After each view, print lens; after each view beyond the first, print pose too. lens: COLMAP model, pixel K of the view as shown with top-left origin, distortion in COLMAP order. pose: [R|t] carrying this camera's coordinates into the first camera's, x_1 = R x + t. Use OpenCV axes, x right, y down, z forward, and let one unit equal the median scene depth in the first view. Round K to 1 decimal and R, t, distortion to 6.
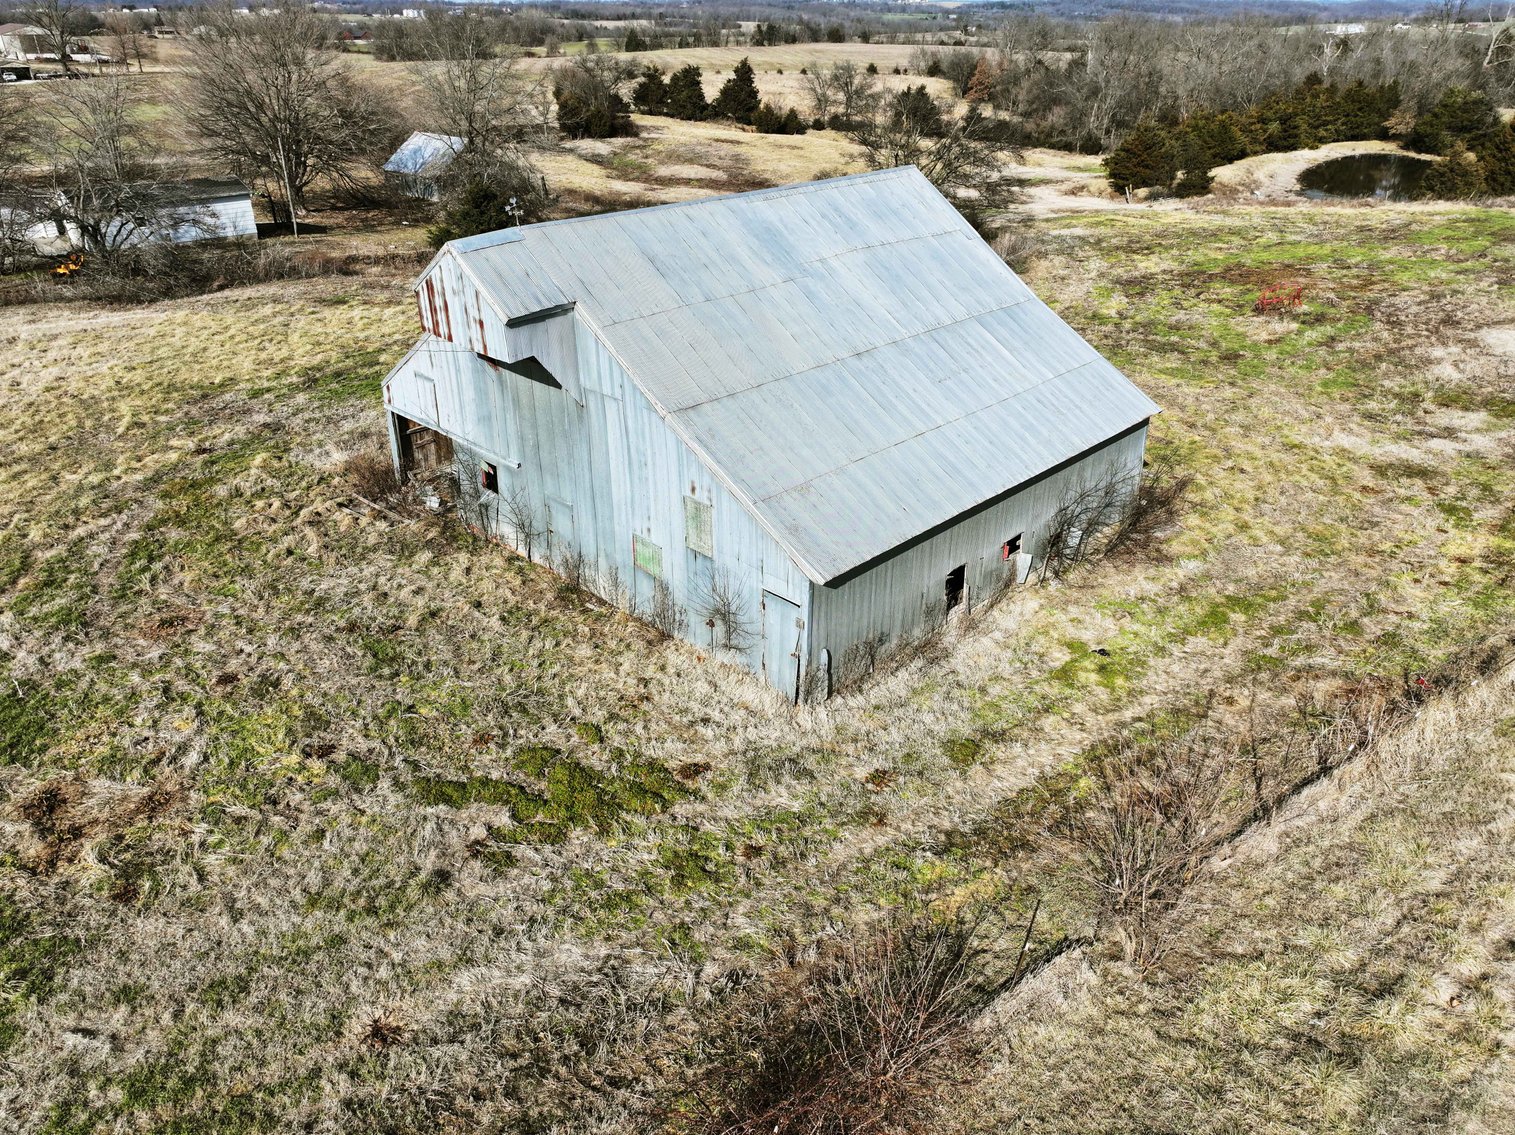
lens RADIAL K [[1061.6, 0, 765.9], [0, 1061.6, 572.1], [0, 0, 1]] dist [-0.004705, 0.022769]
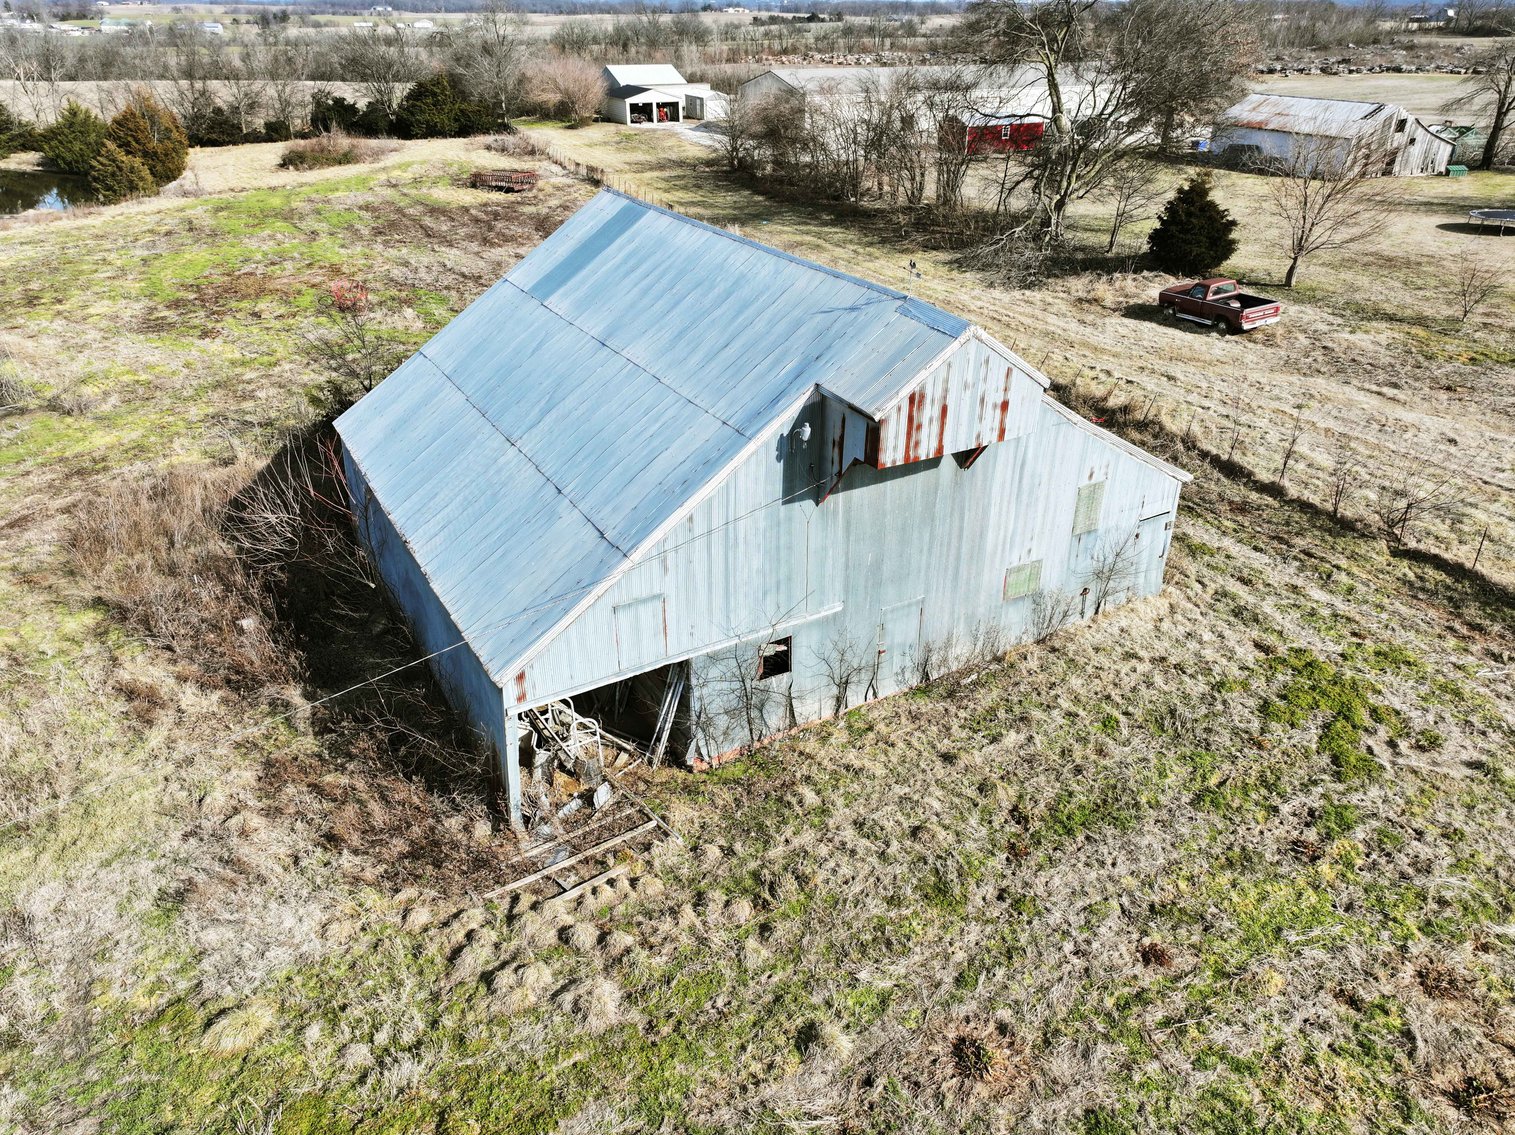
lens RADIAL K [[1061.6, 0, 753.2], [0, 1061.6, 577.8], [0, 0, 1]] dist [-0.004705, 0.022769]
pose [[0.266814, -0.464715, 0.844304, -1.143595], [0.459383, 0.831461, 0.312474, -0.497415], [-0.847218, 0.304486, 0.435328, 0.891044]]
